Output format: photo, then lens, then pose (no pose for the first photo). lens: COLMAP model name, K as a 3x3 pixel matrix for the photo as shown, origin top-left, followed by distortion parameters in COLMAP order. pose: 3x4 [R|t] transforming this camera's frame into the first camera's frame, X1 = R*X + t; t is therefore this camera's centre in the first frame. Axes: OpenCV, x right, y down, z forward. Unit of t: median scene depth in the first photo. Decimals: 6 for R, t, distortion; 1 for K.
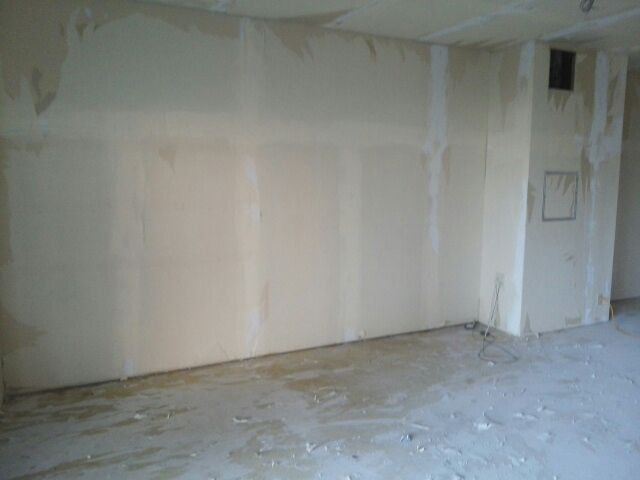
lens RADIAL K [[502.2, 0, 332.3], [0, 502.2, 233.0], [0, 0, 1]] dist [0.031305, -0.060408]
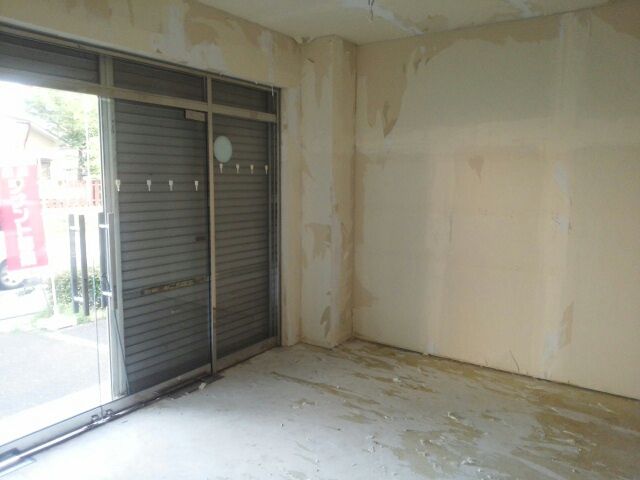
lens RADIAL K [[502.2, 0, 317.9], [0, 502.2, 240.5], [0, 0, 1]] dist [0.031305, -0.060408]
pose [[0.489873, 0.107749, -0.865110, 0.501040], [-0.106112, 0.992324, 0.063507, -0.026481], [0.865312, 0.060688, 0.497546, 0.191619]]
